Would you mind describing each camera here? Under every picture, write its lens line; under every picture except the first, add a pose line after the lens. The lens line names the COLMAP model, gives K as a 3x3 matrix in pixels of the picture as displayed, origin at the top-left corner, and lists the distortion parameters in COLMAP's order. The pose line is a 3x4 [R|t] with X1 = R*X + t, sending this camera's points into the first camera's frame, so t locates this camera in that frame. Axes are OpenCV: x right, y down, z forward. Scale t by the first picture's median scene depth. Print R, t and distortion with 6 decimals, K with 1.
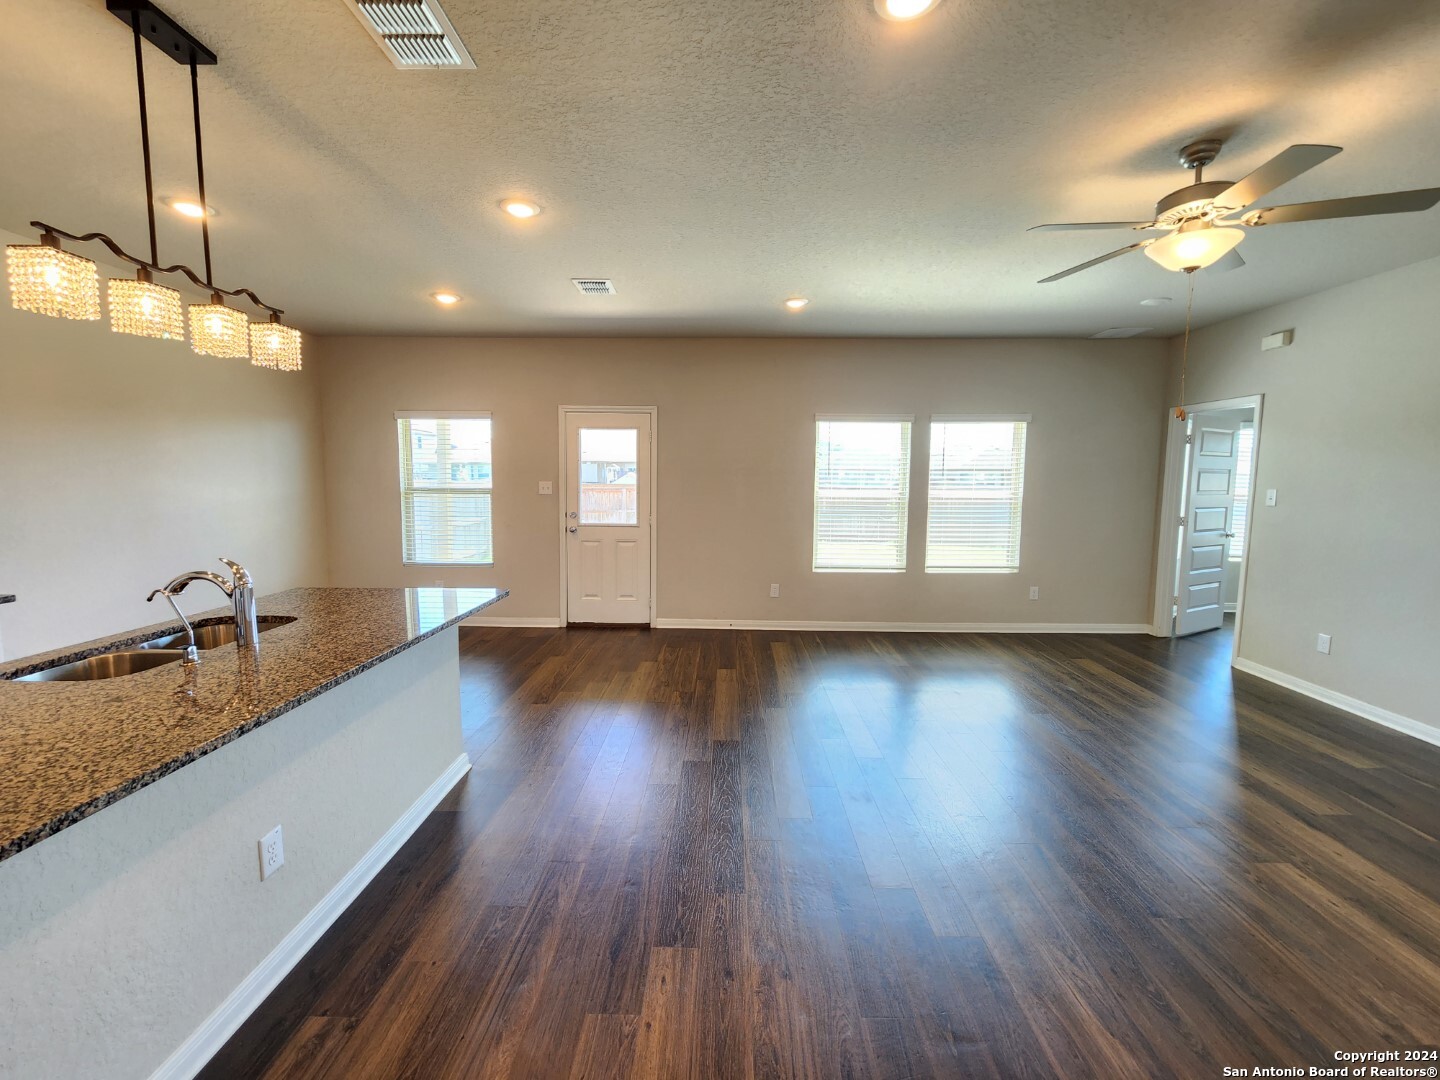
lens RADIAL K [[595.5, 0, 716.2], [0, 595.5, 533.0], [0, 0, 1]] dist [0.000205, 0.000025]
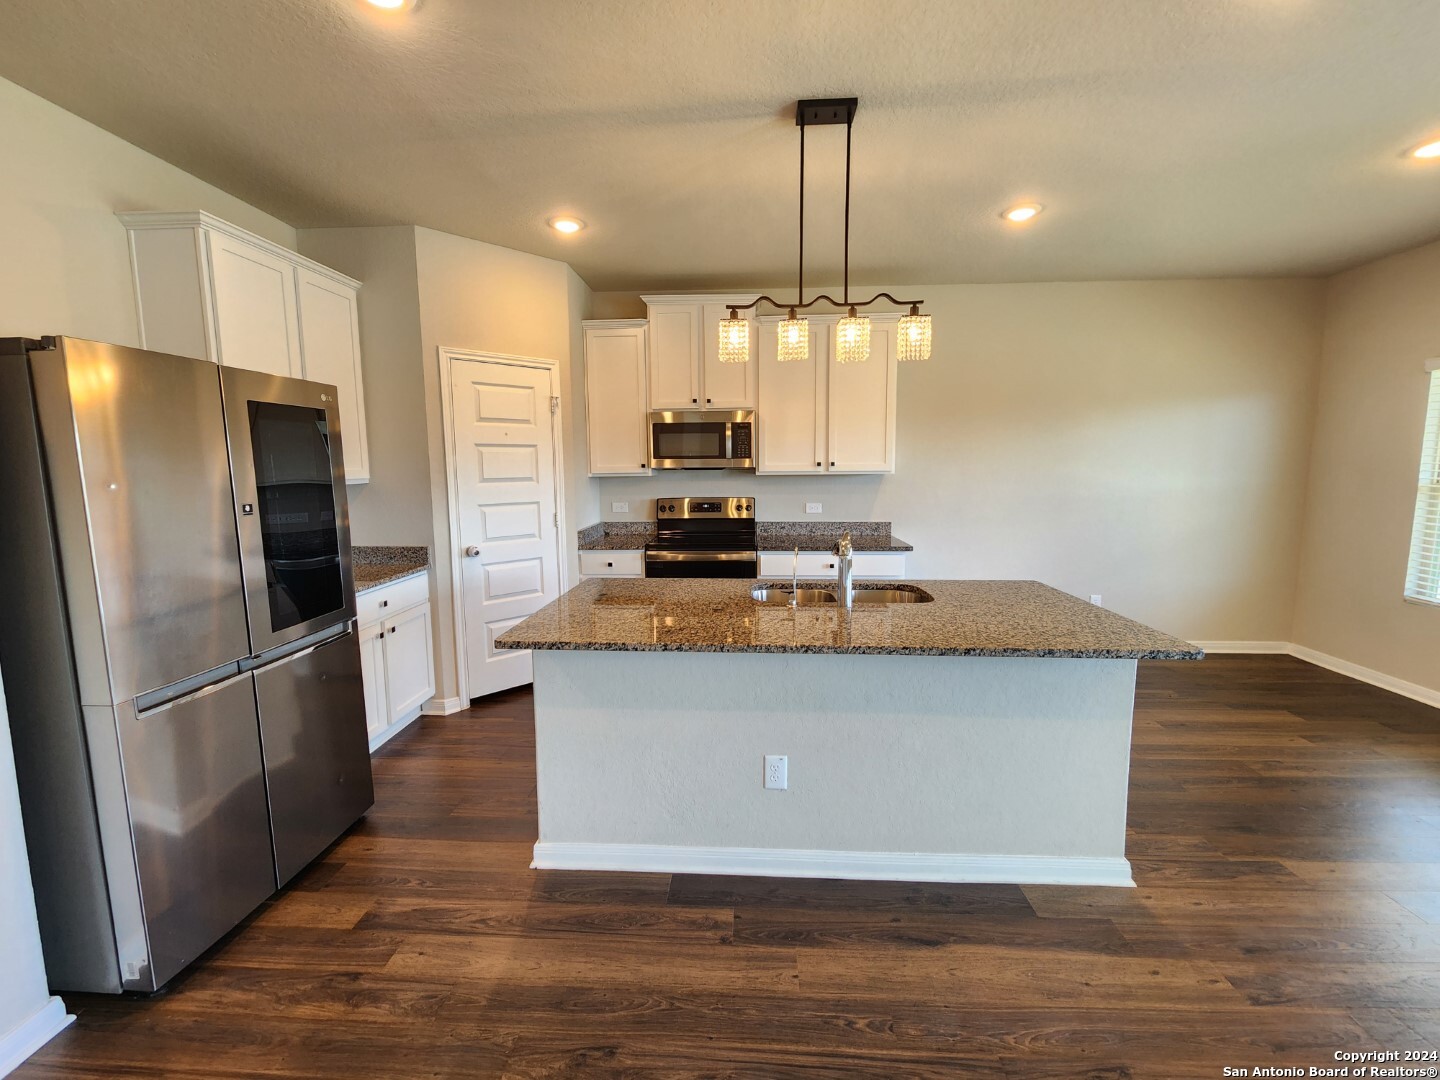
lens RADIAL K [[590.7, 0, 720.6], [0, 590.7, 531.2], [0, 0, 1]] dist [0.001400, 0.000418]
pose [[-0.037737, 0.101997, -0.994069, 0.314680], [-0.088198, 0.990555, 0.104985, -0.053509], [0.995388, 0.091637, -0.028384, 0.676207]]
